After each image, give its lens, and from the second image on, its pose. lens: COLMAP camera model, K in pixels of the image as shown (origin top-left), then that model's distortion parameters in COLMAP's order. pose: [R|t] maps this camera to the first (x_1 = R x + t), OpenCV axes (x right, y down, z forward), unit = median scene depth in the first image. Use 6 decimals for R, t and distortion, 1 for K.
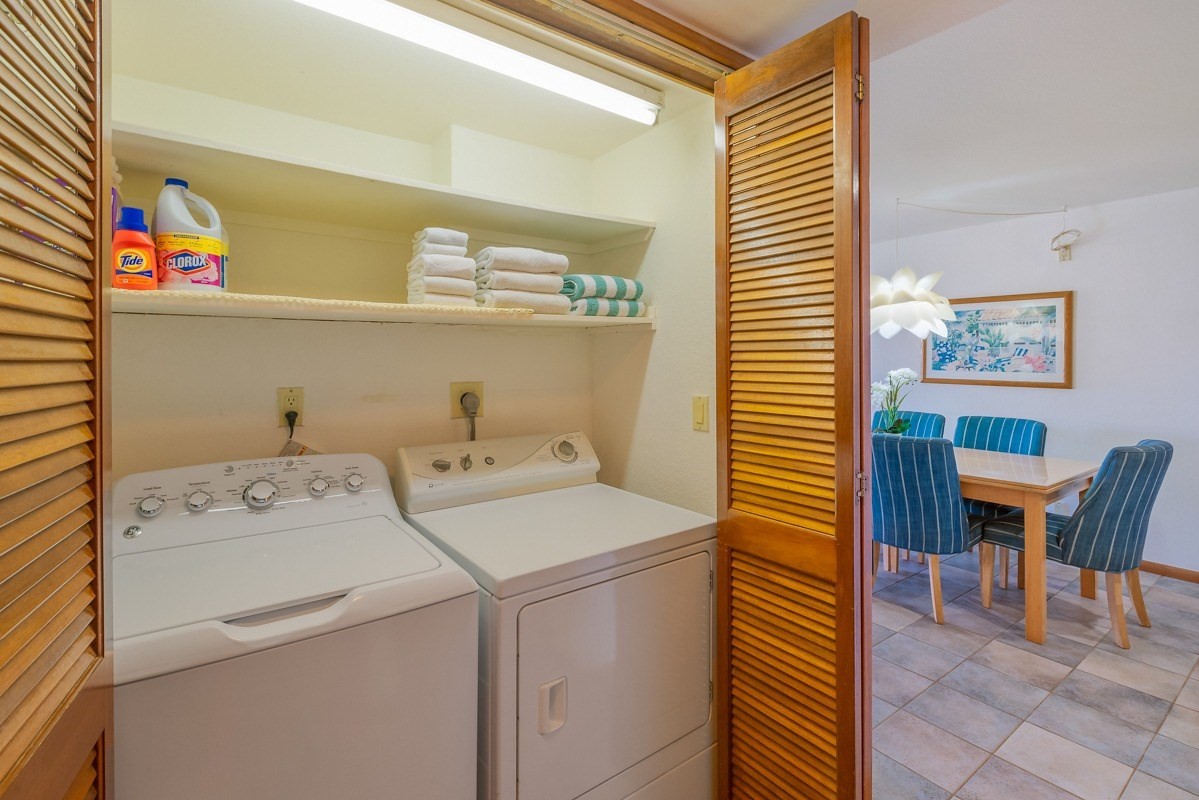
lens RADIAL K [[557.5, 0, 597.6], [0, 557.5, 360.8], [0, 0, 1]] dist [0.000829, 0.000261]
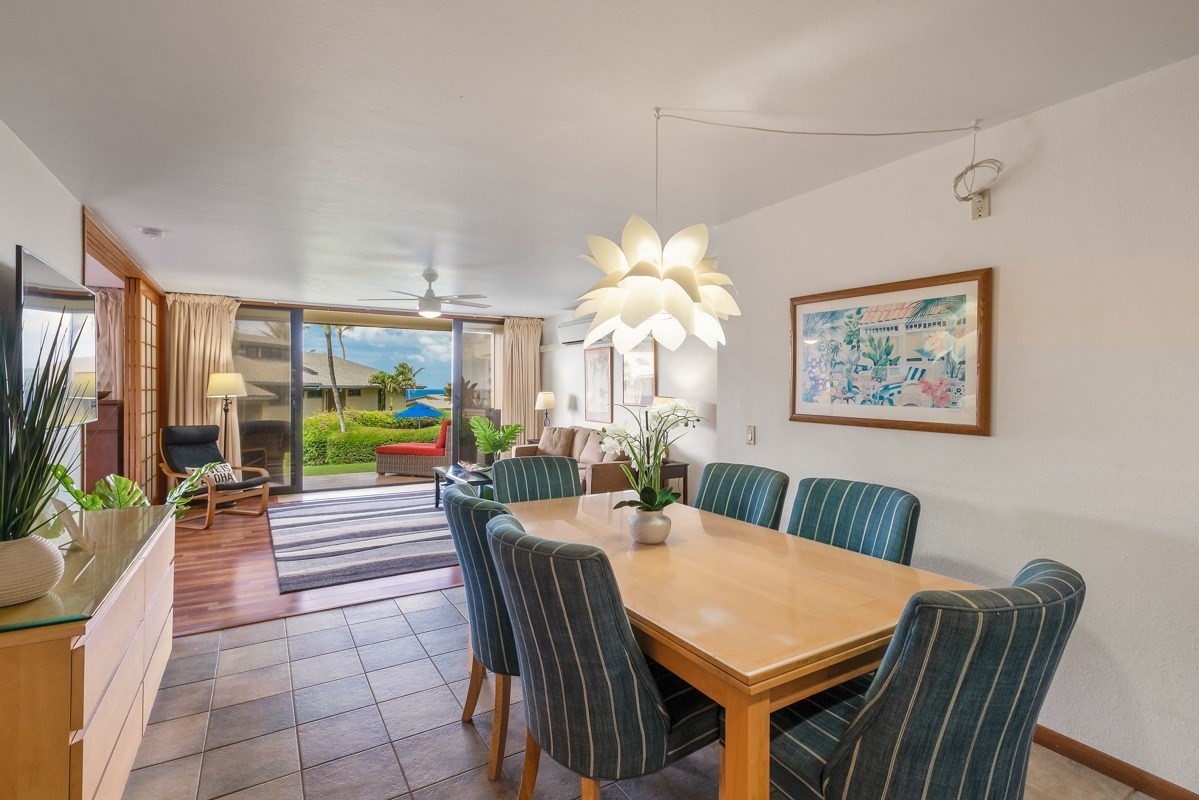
lens RADIAL K [[555.7, 0, 595.5], [0, 555.7, 392.0], [0, 0, 1]] dist [-0.003549, -0.000128]
pose [[0.996047, 0.005374, -0.088670, 0.461917], [-0.004970, 0.999976, 0.004782, 0.003268], [0.088693, -0.004322, 0.996050, 0.362729]]
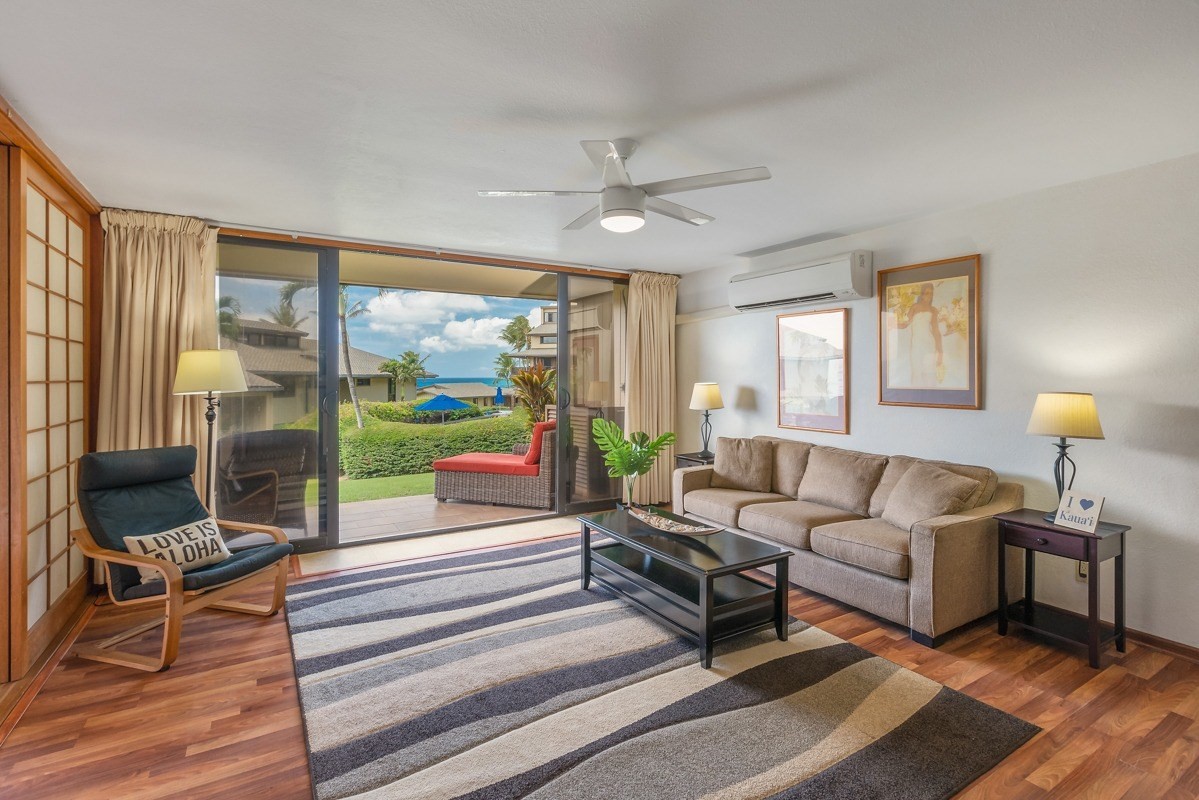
lens RADIAL K [[551.8, 0, 593.3], [0, 551.8, 383.4], [0, 0, 1]] dist [0.001059, -0.000033]
pose [[0.995773, 0.003512, -0.091776, -0.006048], [-0.002568, 0.999943, 0.010404, 0.003264], [0.091808, -0.010124, 0.995725, 0.982874]]
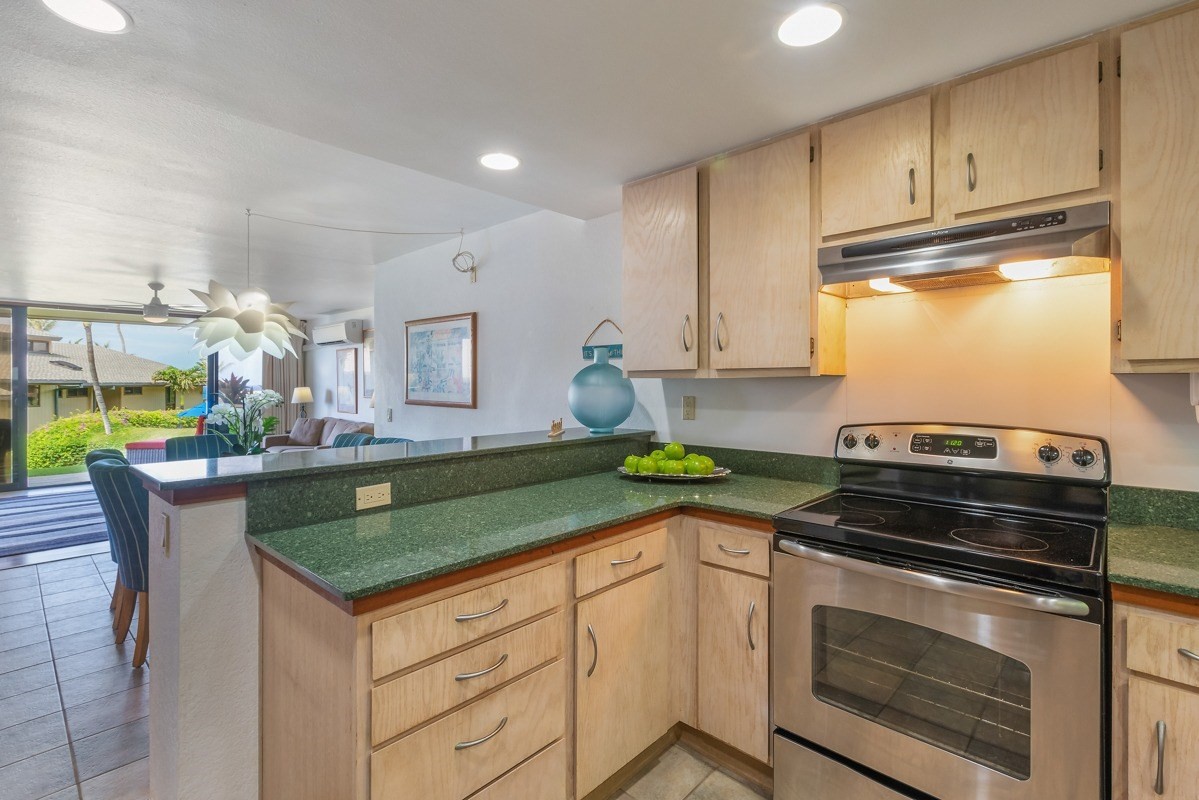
lens RADIAL K [[551.8, 0, 593.3], [0, 551.8, 383.4], [0, 0, 1]] dist [0.001059, -0.000033]
pose [[0.983159, -0.002648, 0.182731, 0.823794], [0.002968, 0.999994, -0.001482, 0.005189], [-0.182726, 0.001999, 0.983162, -0.018955]]
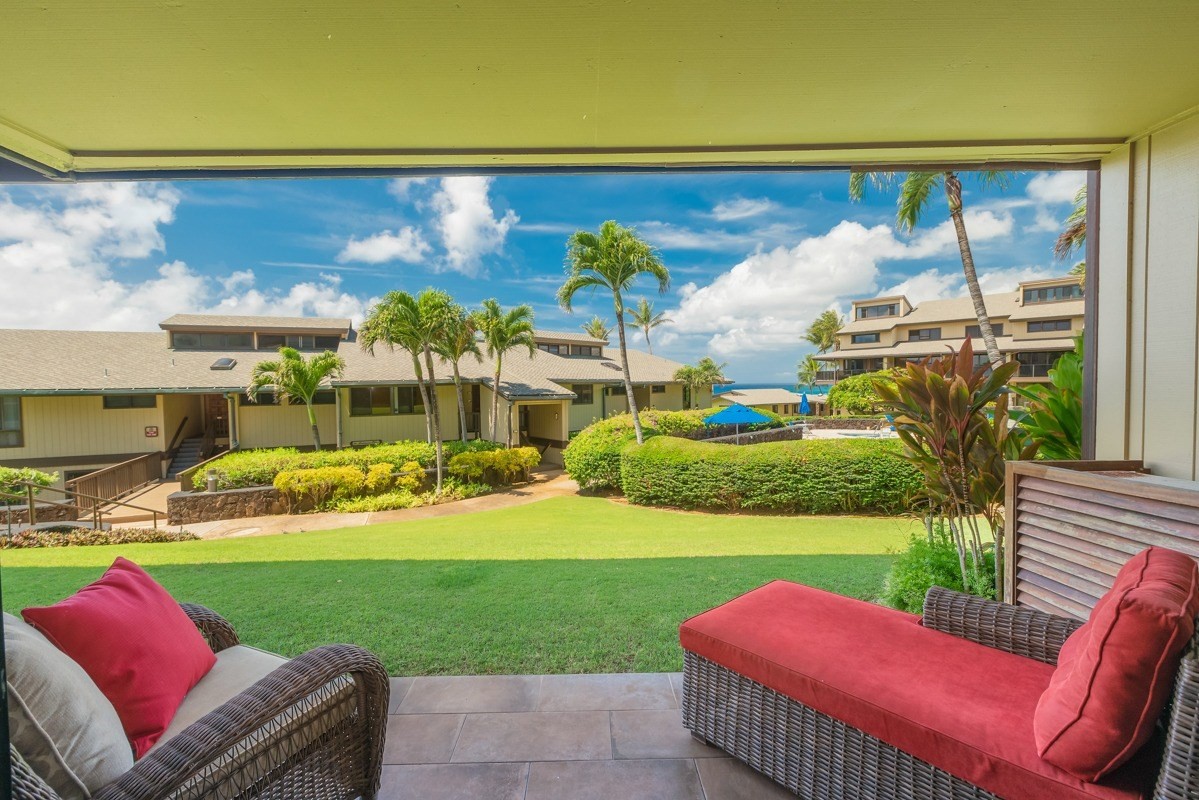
lens RADIAL K [[538.6, 0, 592.6], [0, 538.6, 398.4], [0, 0, 1]] dist [-0.001613, -0.000116]
pose [[0.809651, 0.007446, -0.586865, -0.337315], [0.009108, 0.999640, 0.025248, 0.003106], [0.586841, -0.025787, 0.809291, 1.958388]]
